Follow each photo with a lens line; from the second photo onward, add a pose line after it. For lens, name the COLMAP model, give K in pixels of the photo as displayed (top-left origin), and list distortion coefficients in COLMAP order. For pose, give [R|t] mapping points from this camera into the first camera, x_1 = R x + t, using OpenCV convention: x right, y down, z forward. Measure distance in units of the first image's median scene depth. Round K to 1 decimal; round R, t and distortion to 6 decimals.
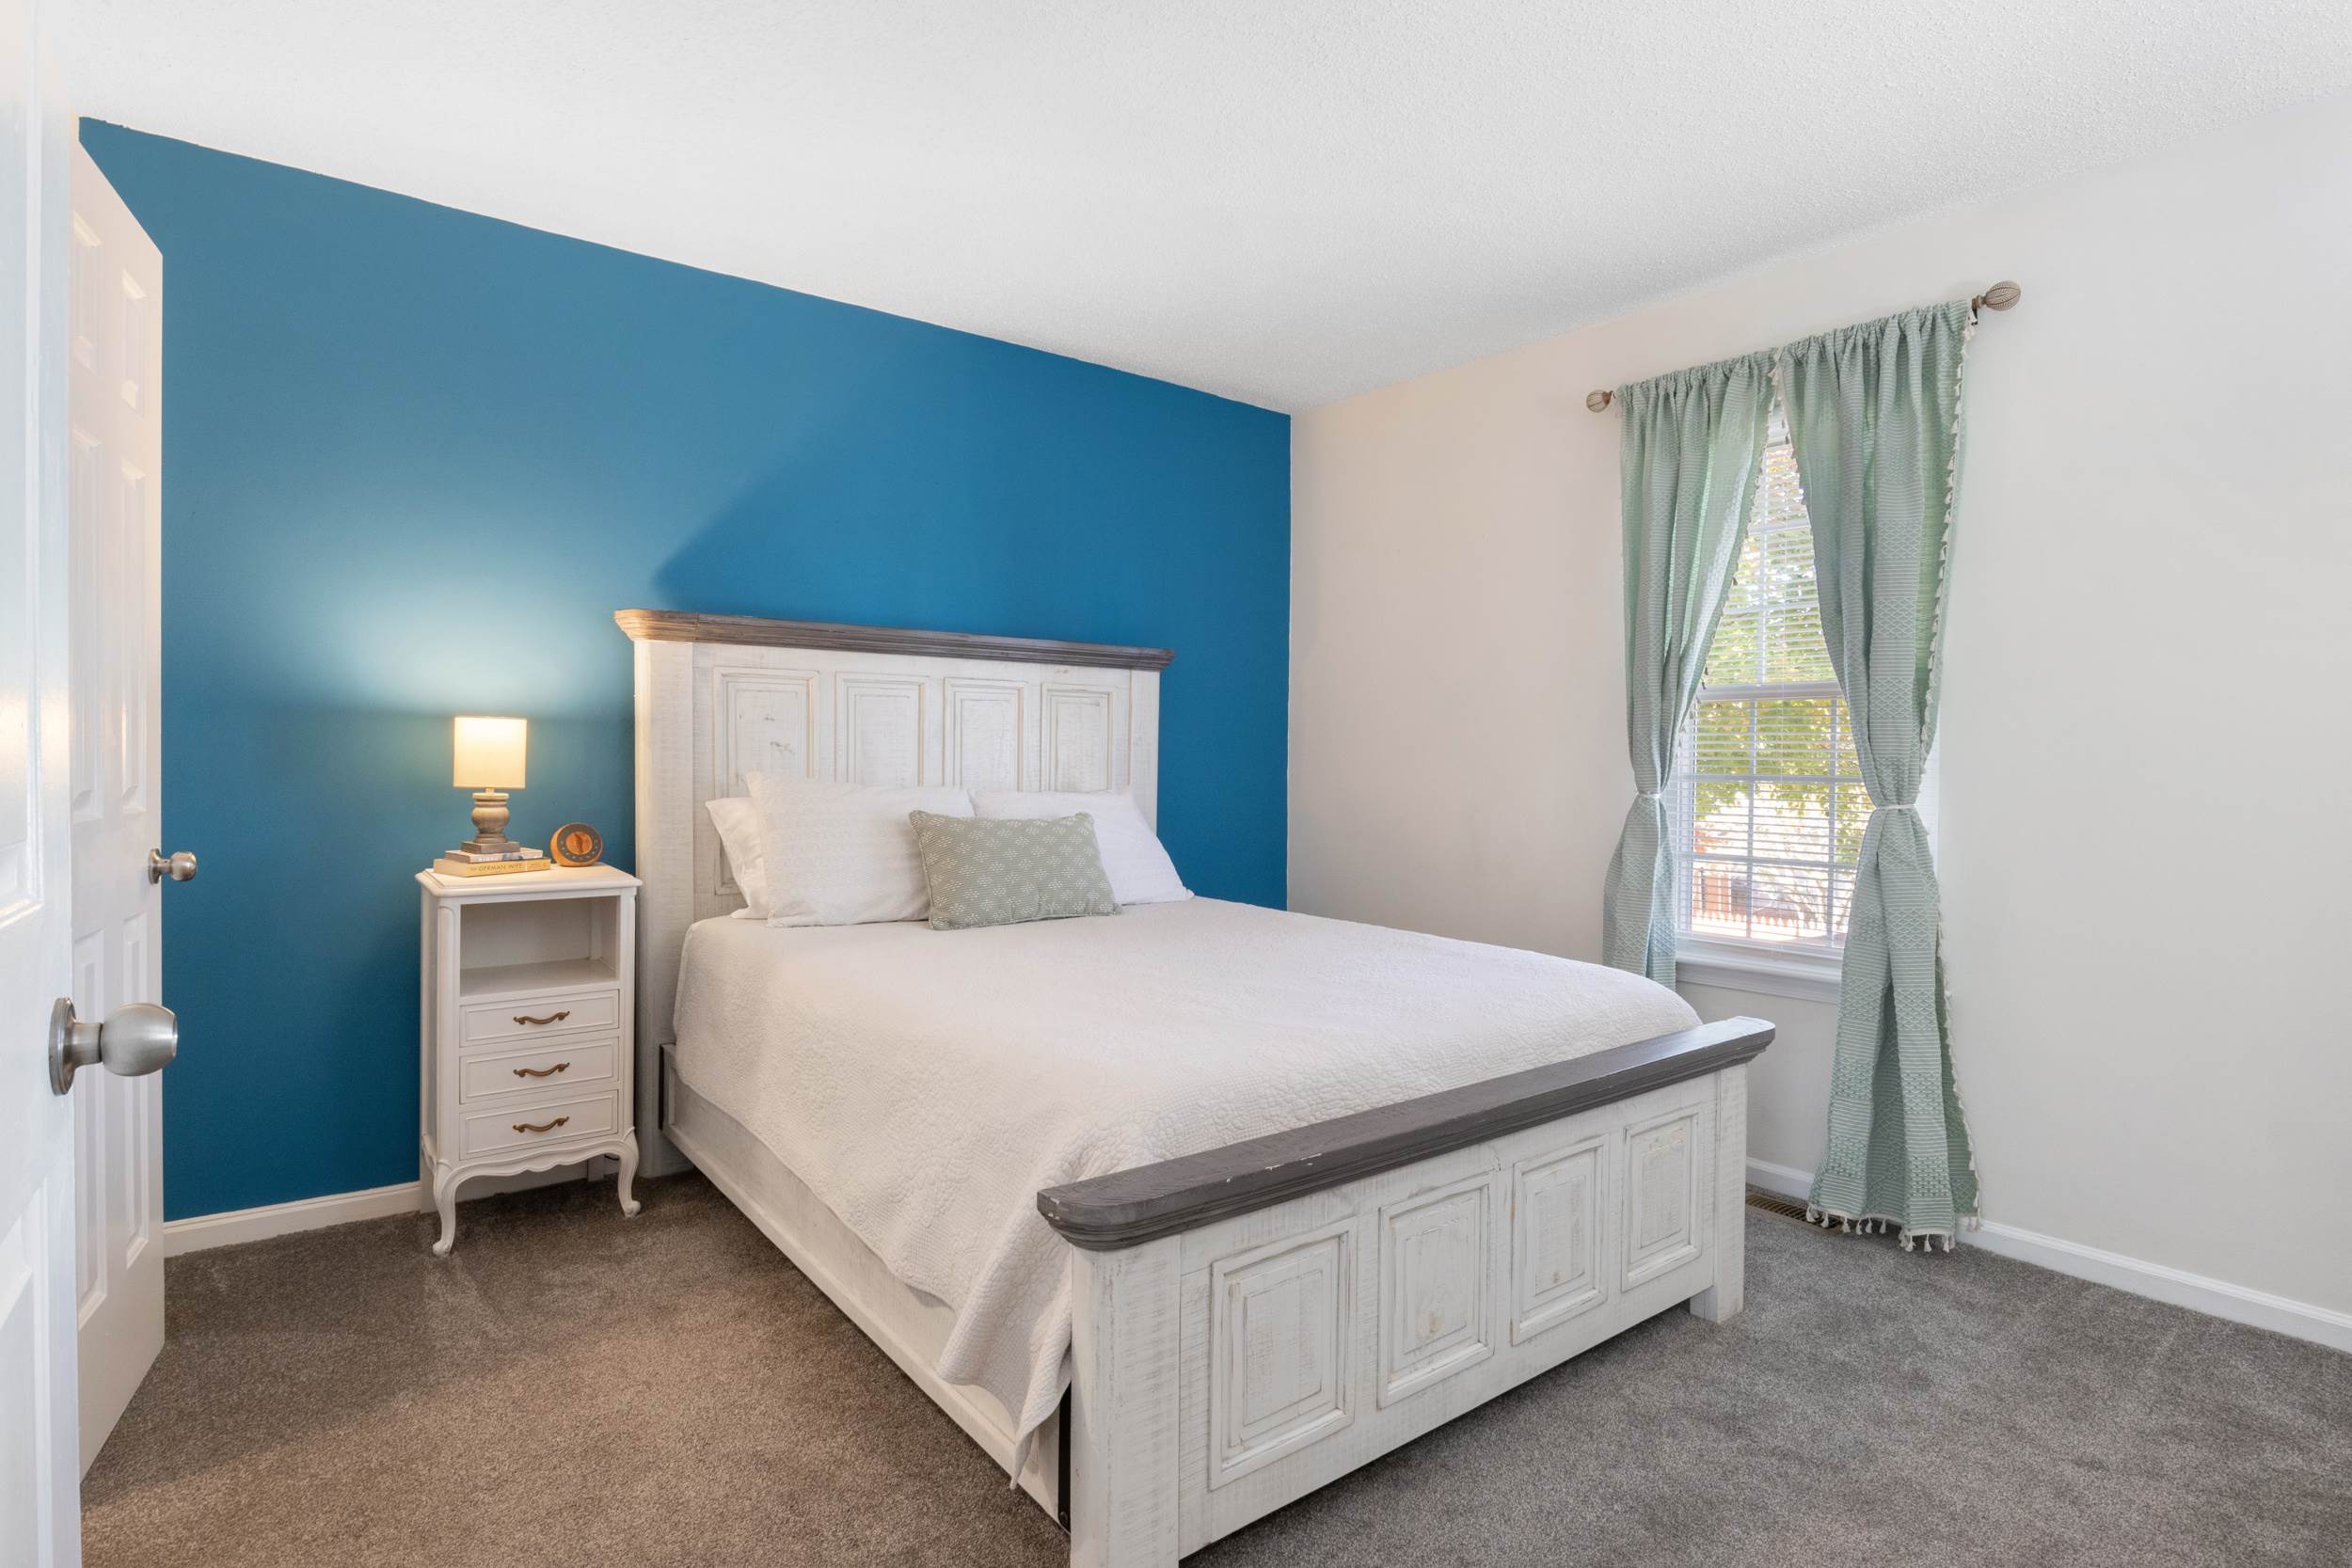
lens RADIAL K [[1158.6, 0, 1199.5], [0, 1158.6, 782.1], [0, 0, 1]] dist [-0.017557, -0.001090]
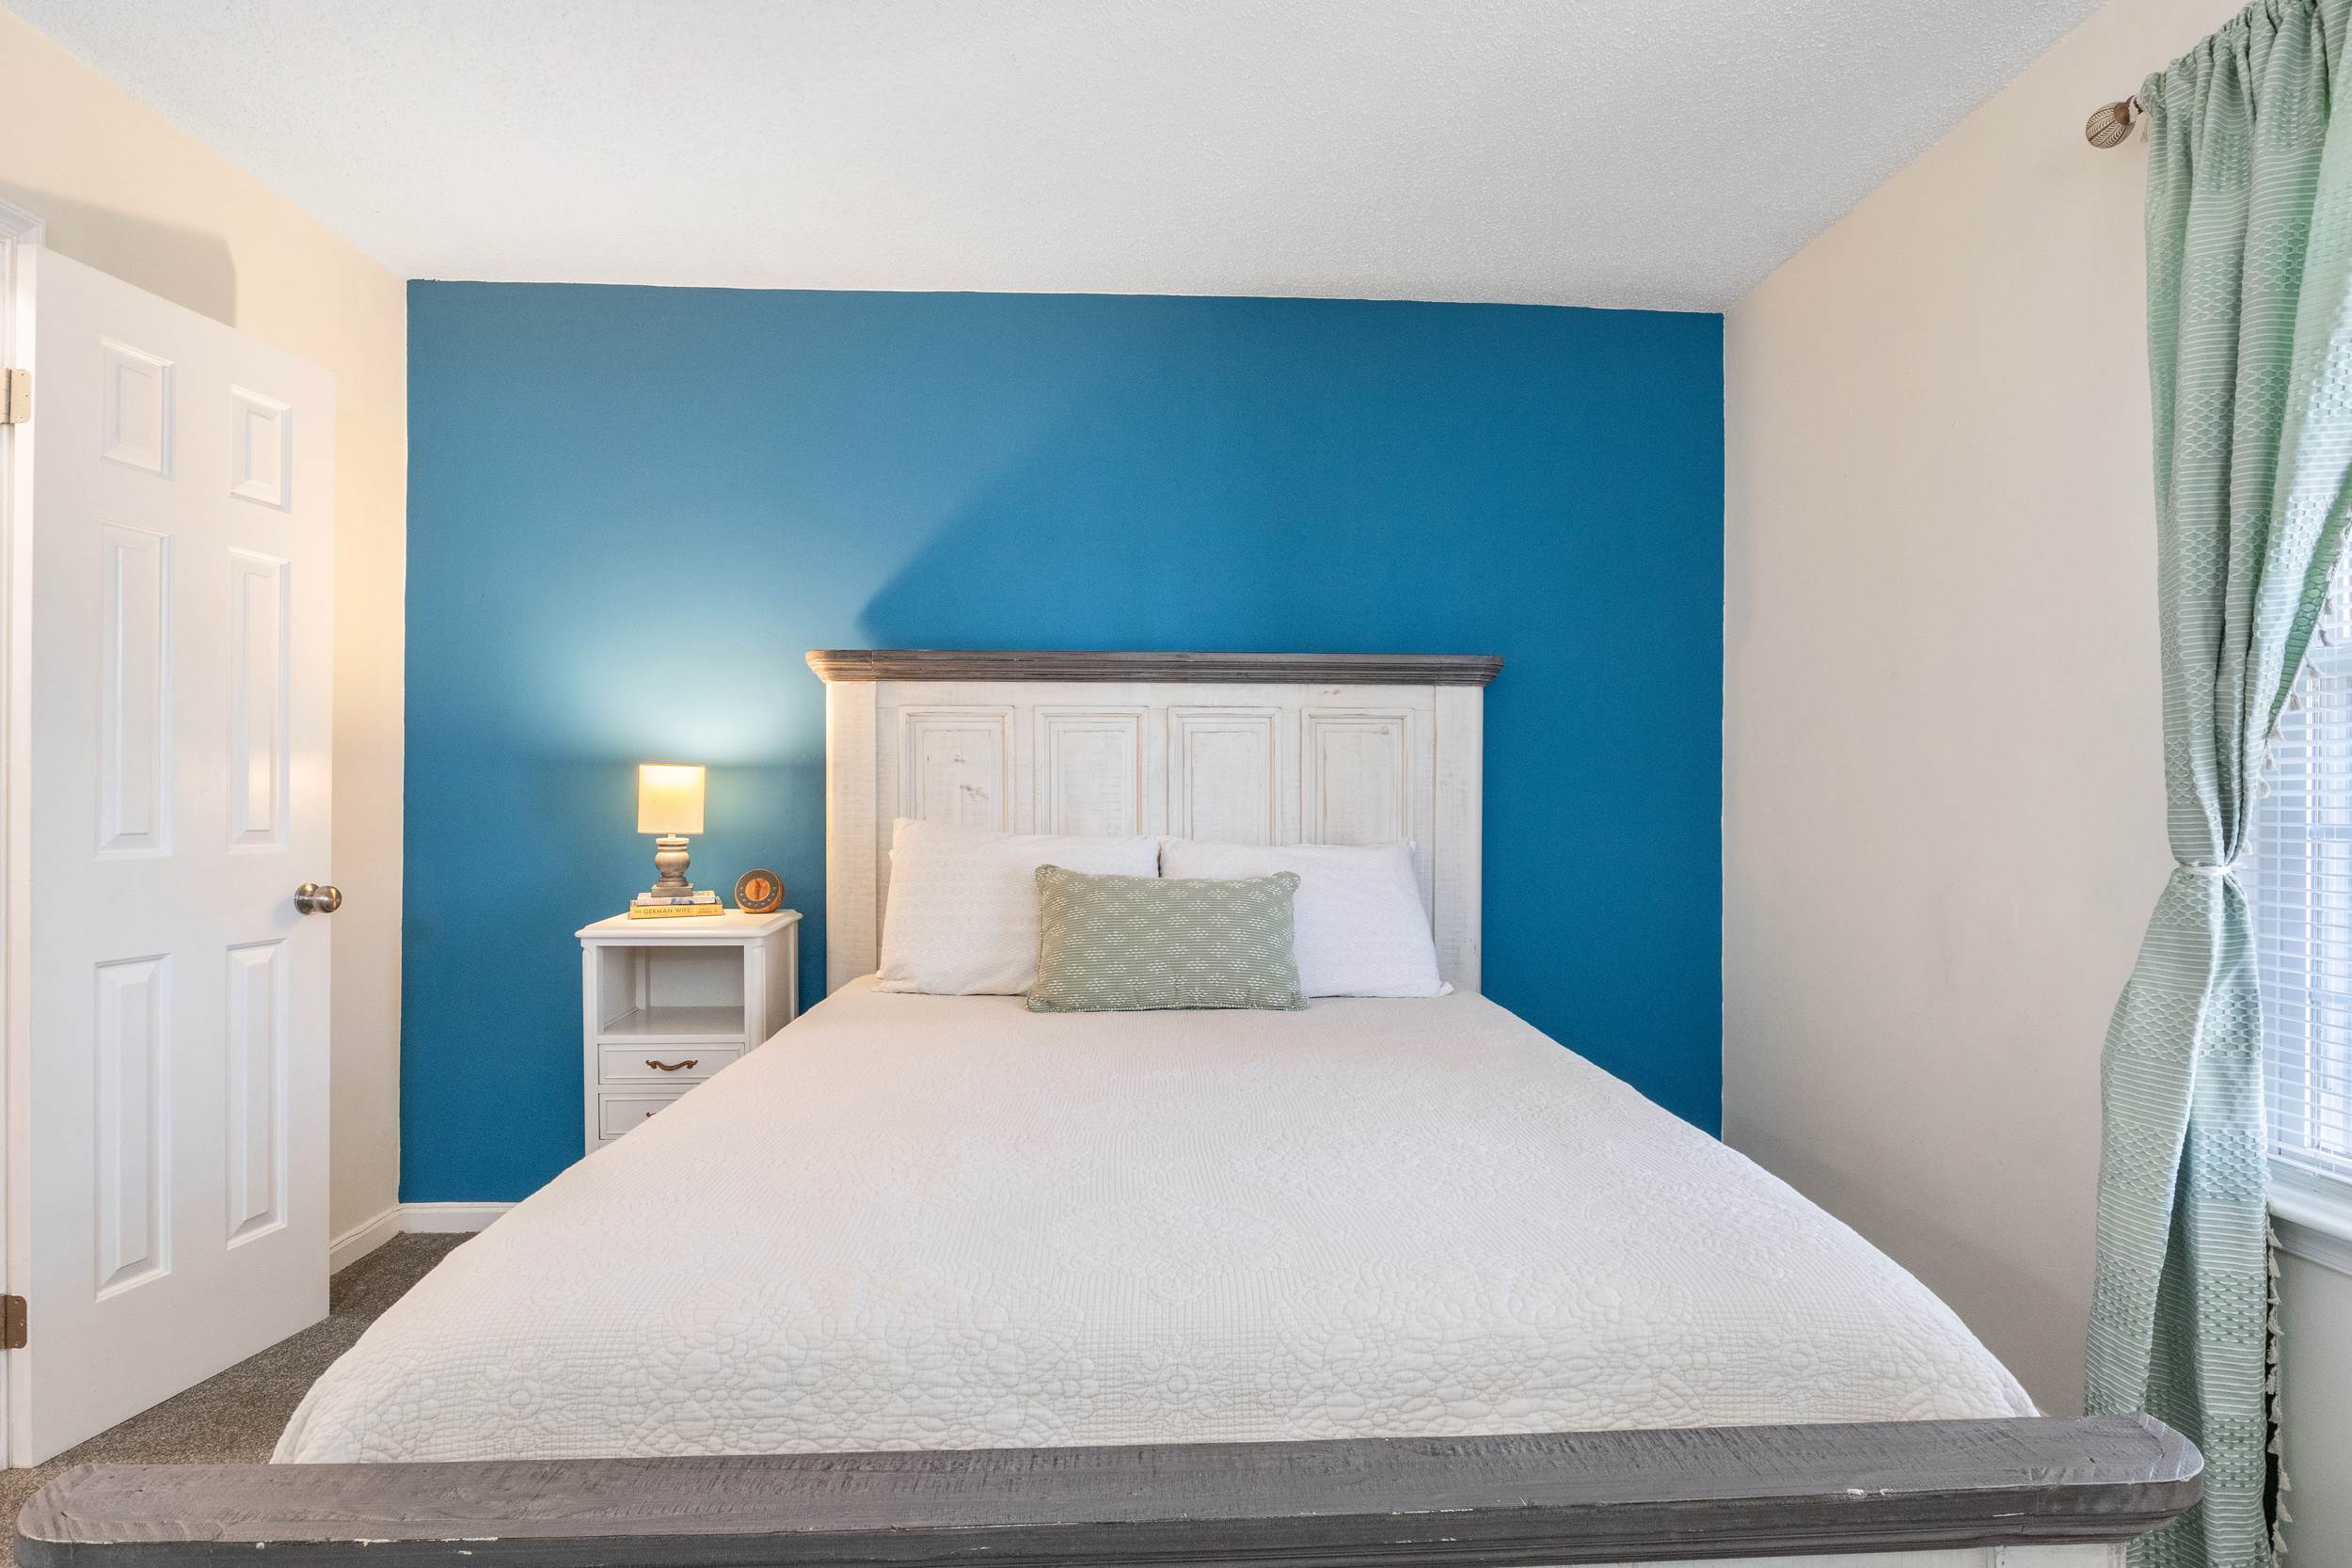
lens RADIAL K [[1158.6, 0, 1265.3], [0, 1158.6, 810.4], [0, 0, 1]] dist [-0.017557, -0.001090]
pose [[0.827371, -0.001843, -0.561653, 0.359620], [-0.006455, 0.999897, -0.012789, -0.005102], [0.561619, 0.014207, 0.827274, 0.395336]]
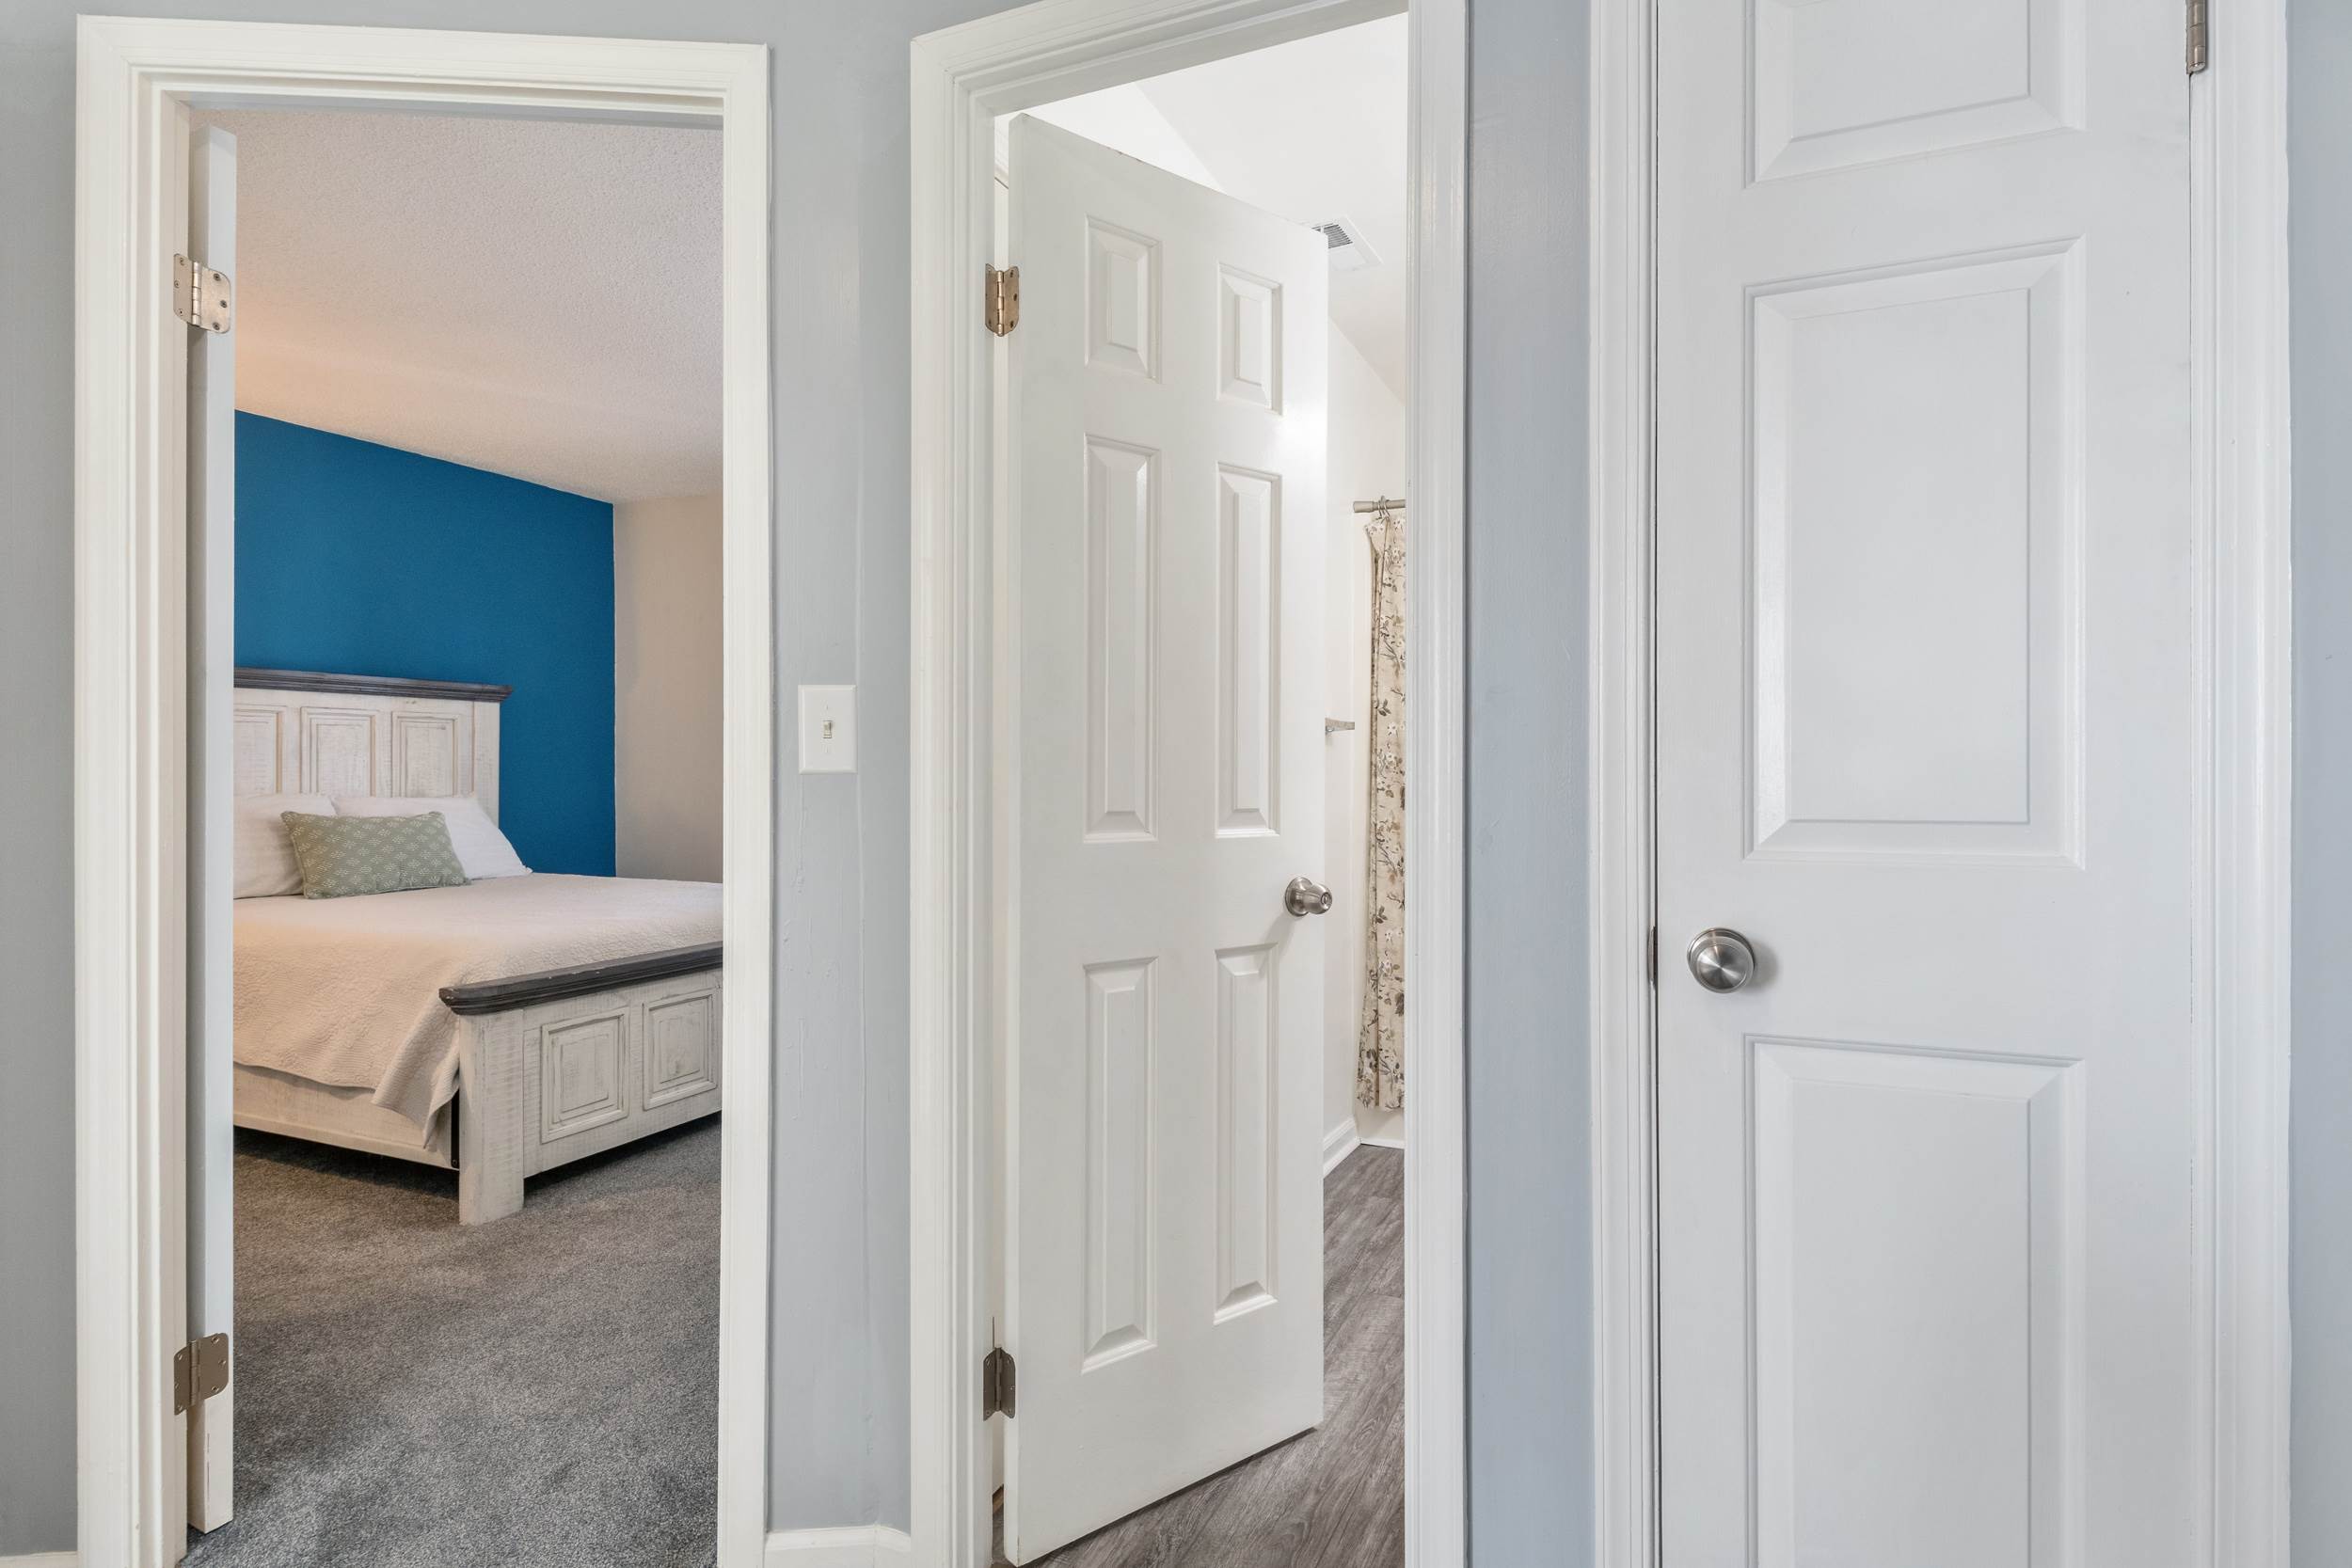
lens RADIAL K [[1158.0, 0, 1181.9], [0, 1158.0, 774.2], [0, 0, 1]] dist [0.004775, -0.000347]
pose [[0.875652, -0.009860, 0.482842, 0.007951], [0.017118, 0.999797, -0.010627, 0.013764], [-0.482640, 0.017571, 0.875643, -0.645235]]
